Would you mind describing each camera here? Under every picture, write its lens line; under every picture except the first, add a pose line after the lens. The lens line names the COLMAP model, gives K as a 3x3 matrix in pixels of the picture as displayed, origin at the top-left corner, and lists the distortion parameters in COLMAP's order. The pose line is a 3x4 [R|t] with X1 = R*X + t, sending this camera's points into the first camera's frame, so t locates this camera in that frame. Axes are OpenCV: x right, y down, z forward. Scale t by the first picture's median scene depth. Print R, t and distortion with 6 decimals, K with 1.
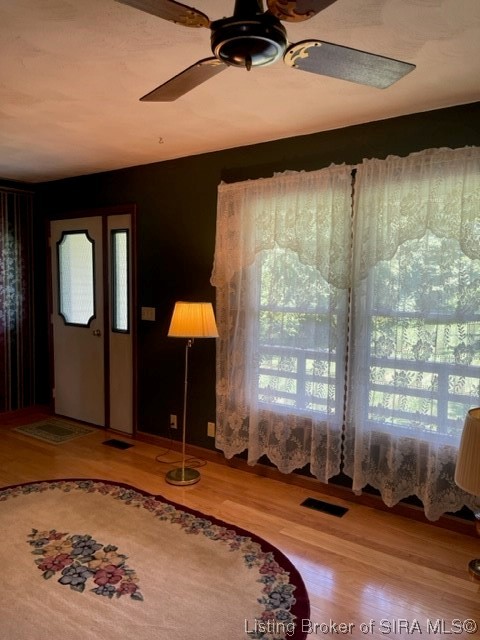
lens RADIAL K [[486.4, 0, 242.6], [0, 486.4, 317.9], [0, 0, 1]] dist [0.028502, -0.017914]
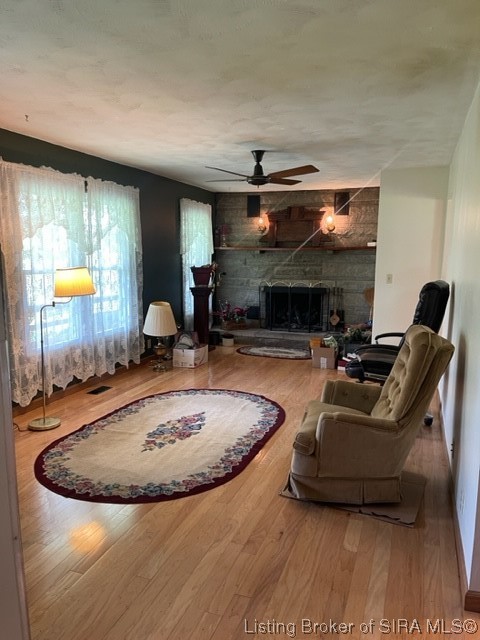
lens RADIAL K [[486.4, 0, 241.3], [0, 486.4, 322.5], [0, 0, 1]] dist [0.028502, -0.017914]
pose [[-0.271858, -0.145265, 0.951310, -1.530847], [0.071780, 0.982727, 0.170575, -0.080857], [-0.959657, 0.114657, -0.256735, 0.974994]]
